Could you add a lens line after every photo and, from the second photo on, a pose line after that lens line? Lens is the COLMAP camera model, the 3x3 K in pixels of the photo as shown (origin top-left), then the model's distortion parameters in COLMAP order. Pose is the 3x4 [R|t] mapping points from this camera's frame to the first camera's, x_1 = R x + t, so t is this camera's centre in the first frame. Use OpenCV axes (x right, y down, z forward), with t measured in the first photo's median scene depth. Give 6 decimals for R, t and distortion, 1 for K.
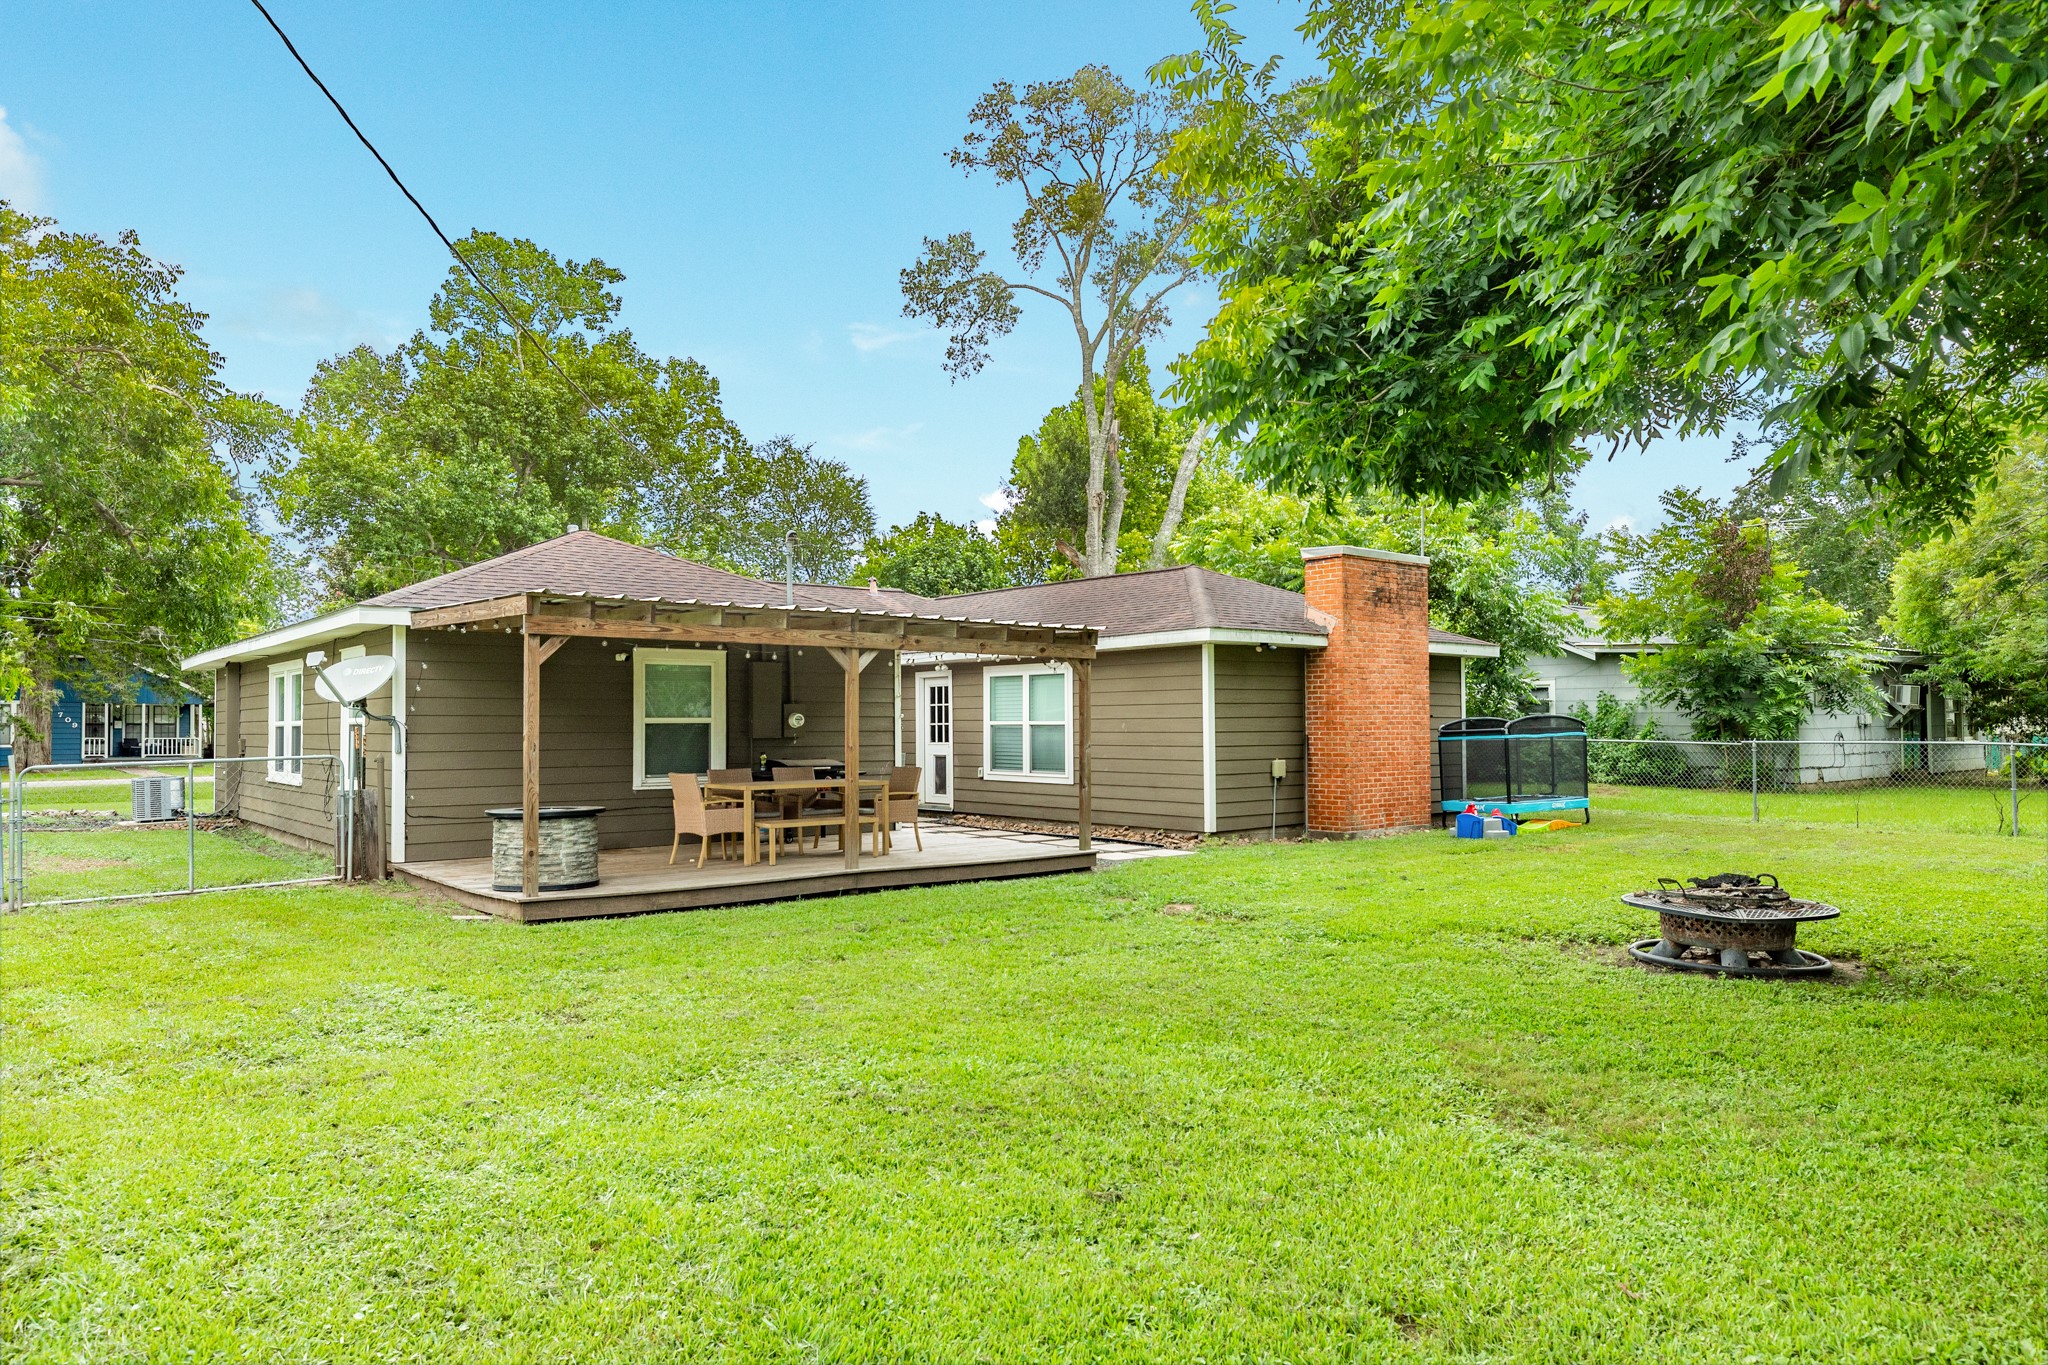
lens RADIAL K [[1309.4, 0, 1024.0], [0, 1309.4, 682.5], [0, 0, 1]] dist [0.002013, -0.000460]
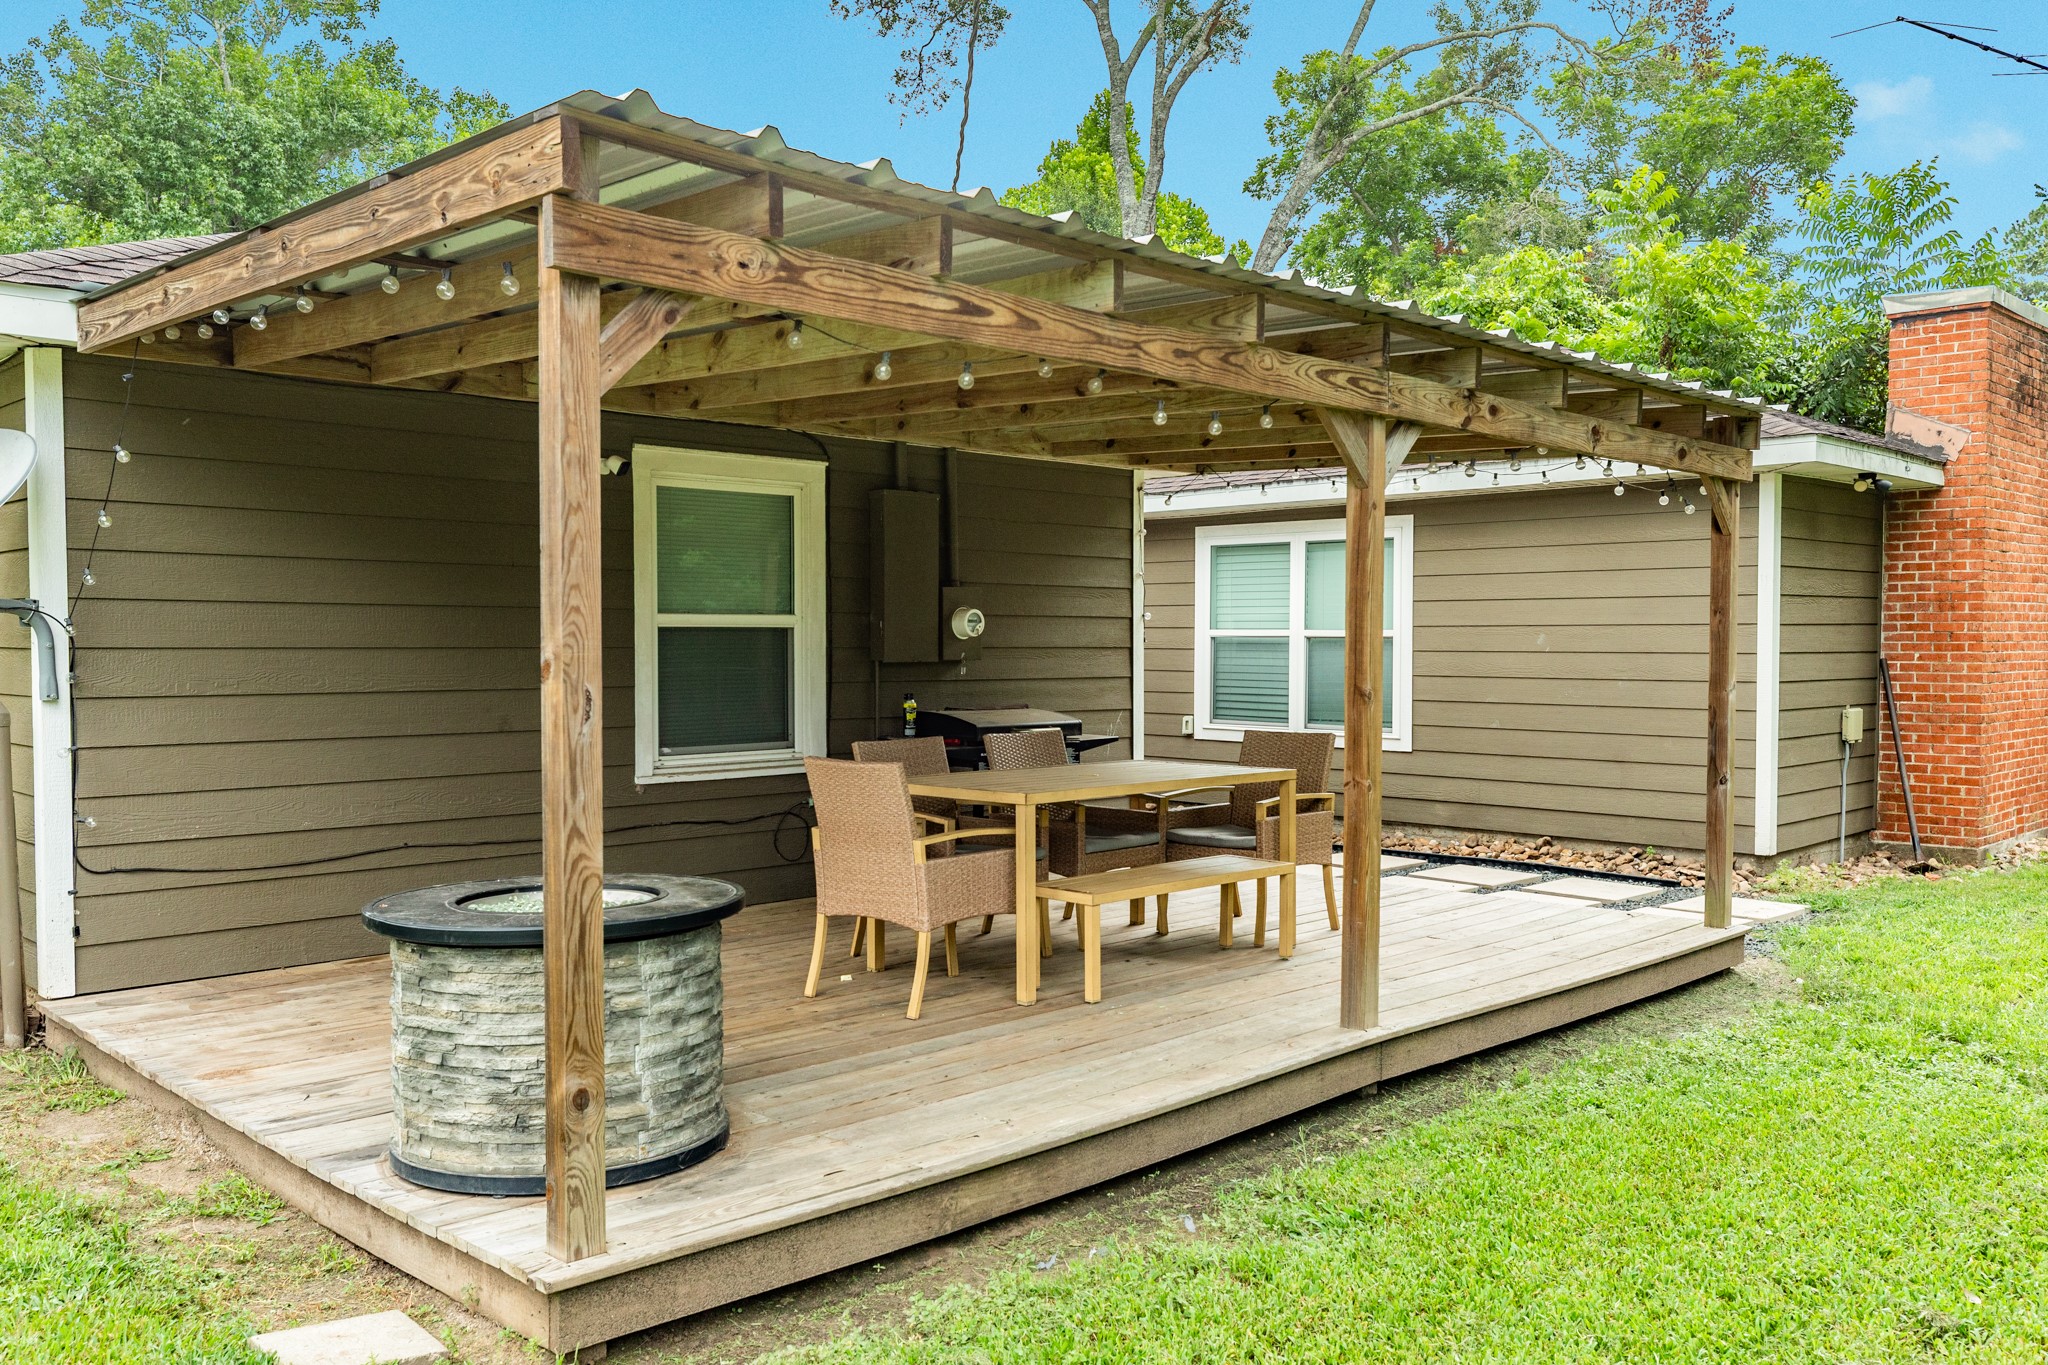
lens RADIAL K [[1666.4, 0, 1024.0], [0, 1666.4, 682.5], [0, 0, 1]] dist [-0.007576, 0.012213]
pose [[0.996166, 0.003426, 0.087419, -0.165653], [-0.008516, 0.998285, 0.057918, 0.012926], [-0.087071, -0.058440, 0.994487, 0.344705]]
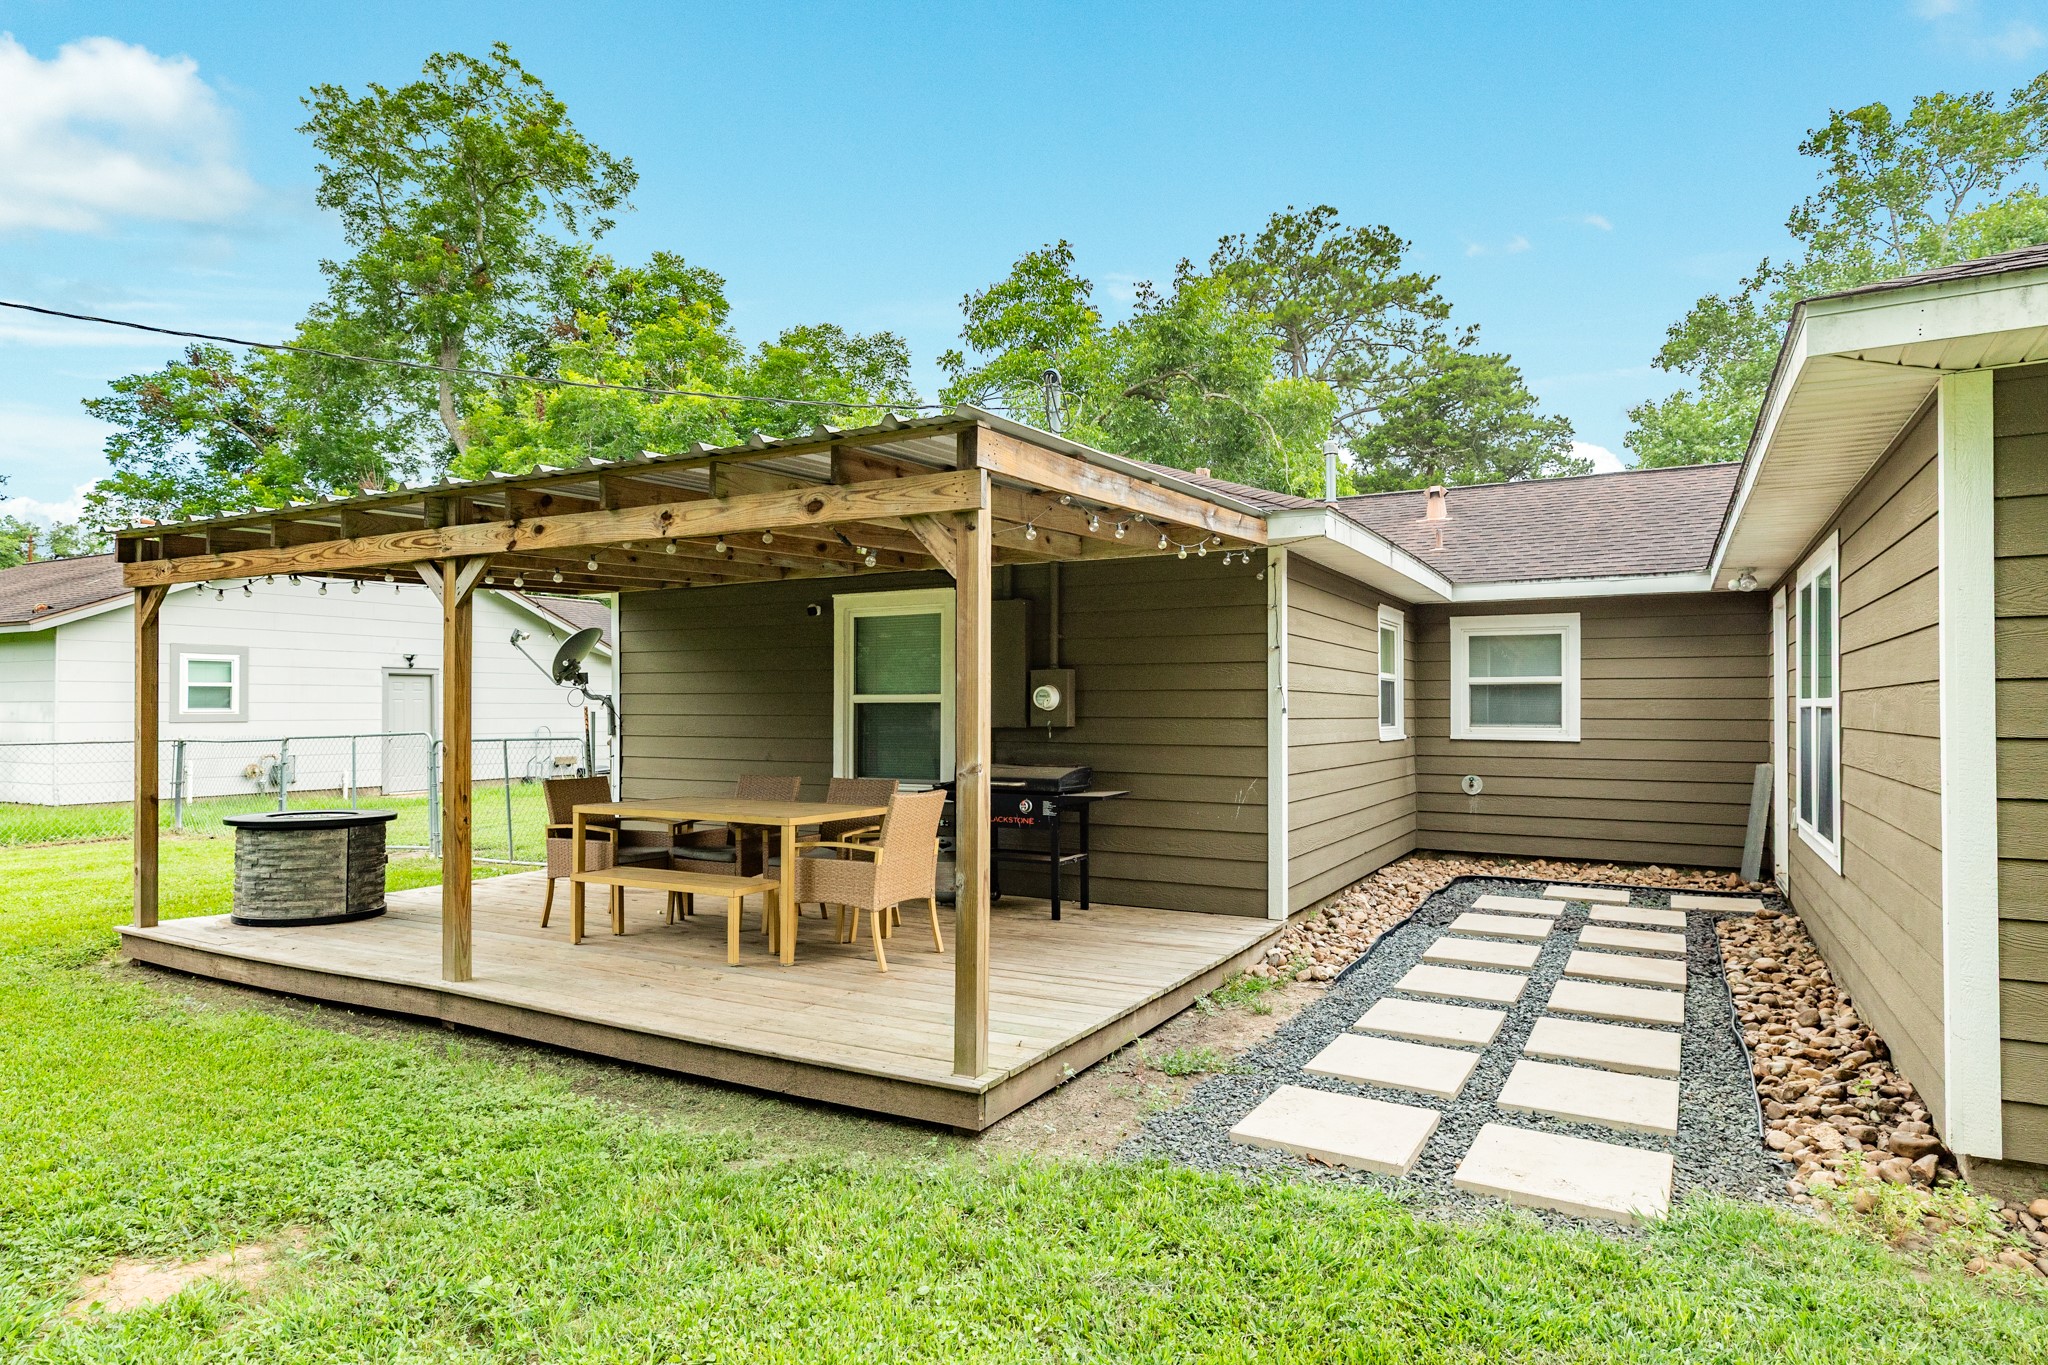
lens RADIAL K [[1160.0, 0, 1021.2], [0, 1160.0, 704.4], [0, 0, 1]] dist [0.002455, 0.000379]
pose [[0.359946, 0.001615, -0.932972, 0.238404], [0.029237, 0.999488, 0.013010, 0.020125], [0.932515, -0.031960, 0.359714, 0.651919]]
